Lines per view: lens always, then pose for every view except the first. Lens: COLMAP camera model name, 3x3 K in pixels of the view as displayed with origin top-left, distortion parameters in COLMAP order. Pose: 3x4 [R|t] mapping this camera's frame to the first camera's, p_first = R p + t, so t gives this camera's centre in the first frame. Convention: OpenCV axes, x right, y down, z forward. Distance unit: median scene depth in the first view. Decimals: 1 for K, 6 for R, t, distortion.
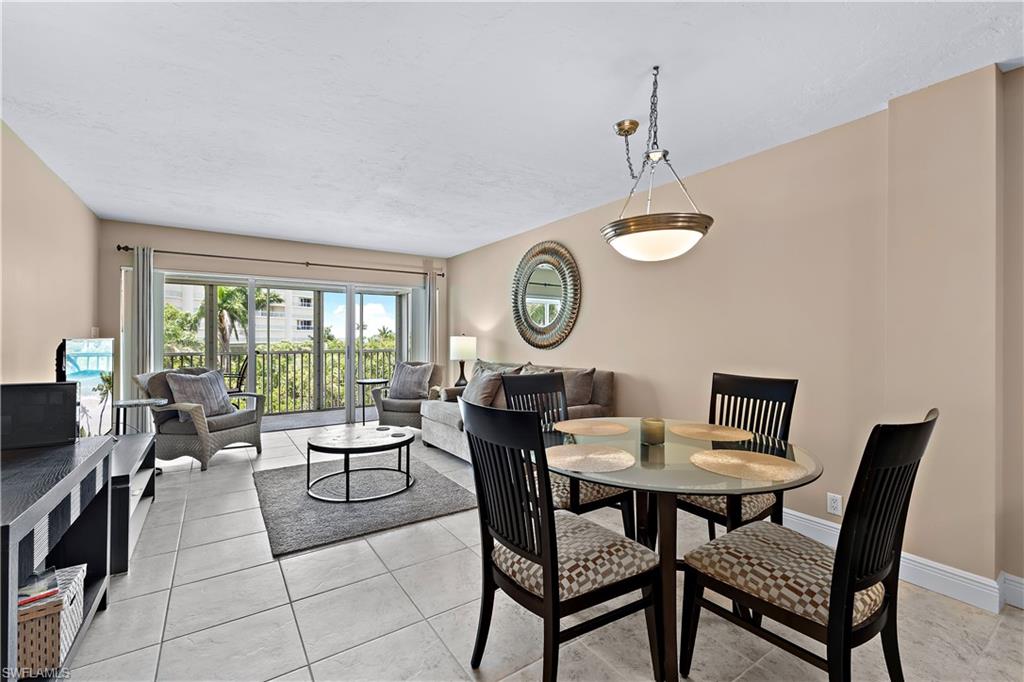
lens RADIAL K [[441.4, 0, 511.7], [0, 441.4, 336.0], [0, 0, 1]] dist [0.008616, -0.001078]
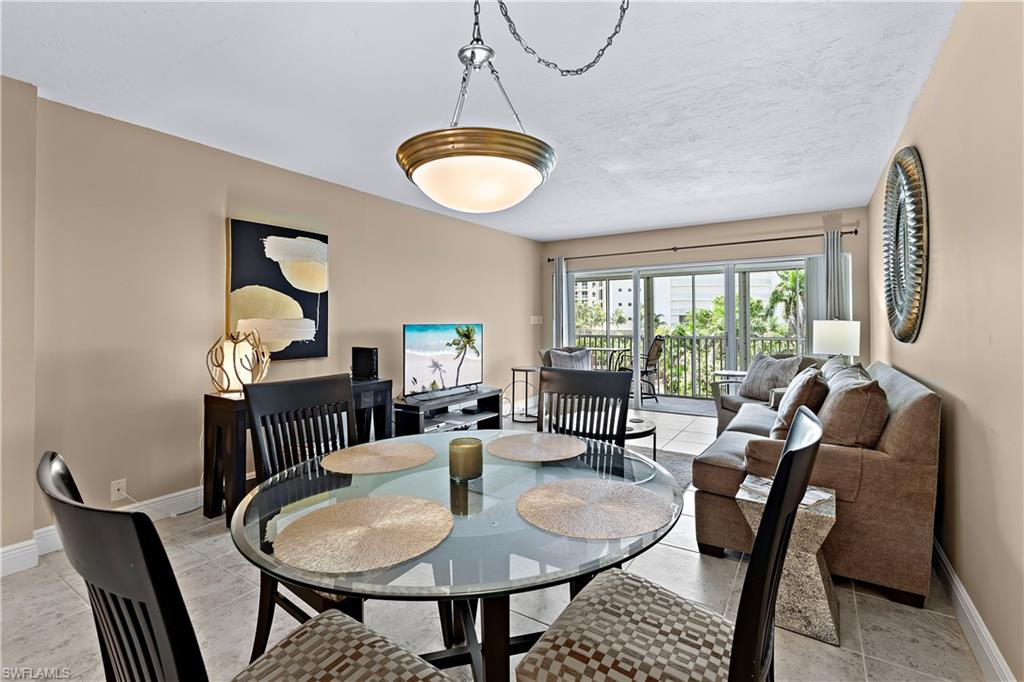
lens RADIAL K [[441.4, 0, 525.3], [0, 441.4, 318.3], [0, 0, 1]] dist [0.008616, -0.001078]
pose [[0.396183, -0.012712, -0.918084, 0.376022], [0.007912, 0.999914, -0.010431, 0.002600], [0.918137, -0.003131, 0.396250, 0.327280]]
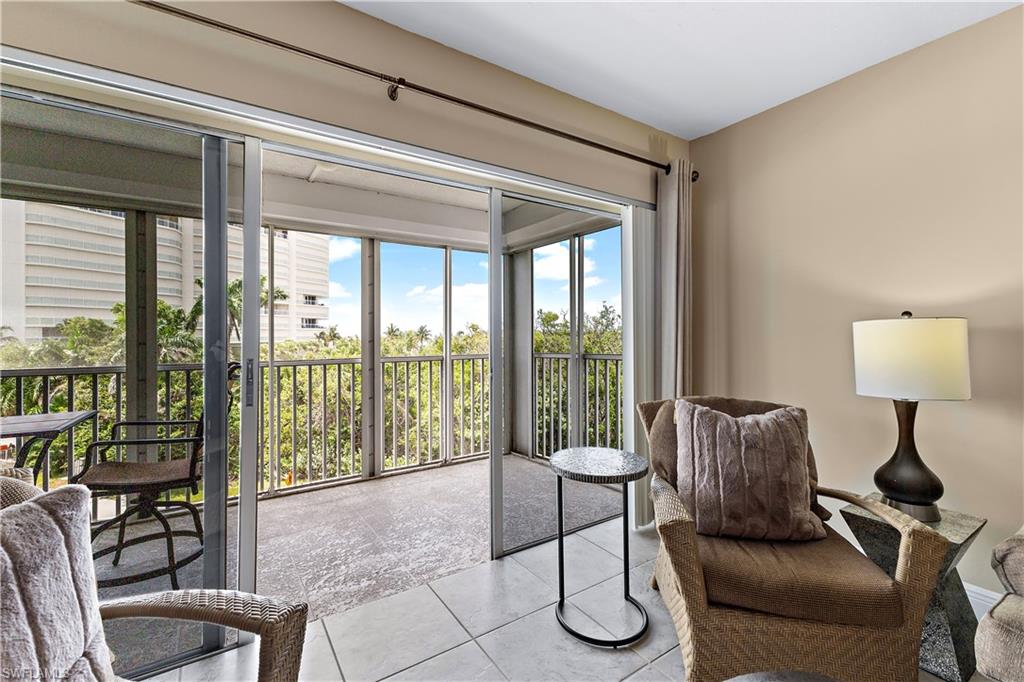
lens RADIAL K [[441.4, 0, 512.1], [0, 441.4, 333.0], [0, 0, 1]] dist [0.008616, -0.001078]
pose [[0.999967, -0.005882, -0.005590, -0.435354], [0.005872, 0.999981, -0.001784, 0.010670], [0.005601, 0.001751, 0.999983, 0.792053]]
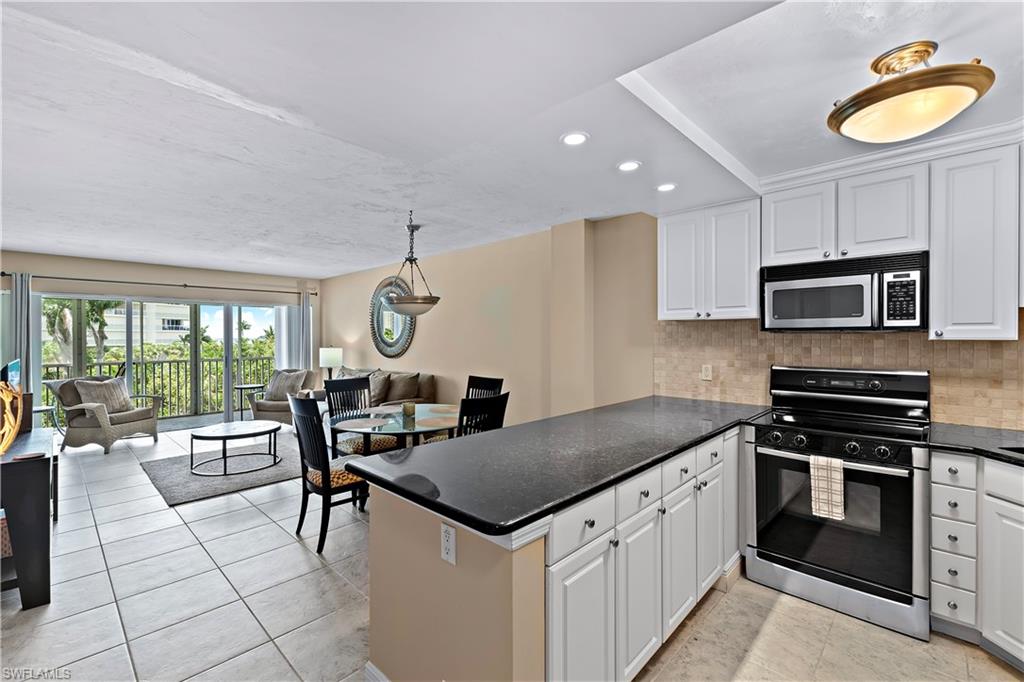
lens RADIAL K [[441.4, 0, 511.9], [0, 441.4, 337.1], [0, 0, 1]] dist [0.008616, -0.001078]
pose [[0.976654, -0.005144, 0.214757, 0.134482], [0.004192, 0.999979, 0.004887, -0.036574], [-0.214778, -0.003872, 0.976655, -0.349382]]
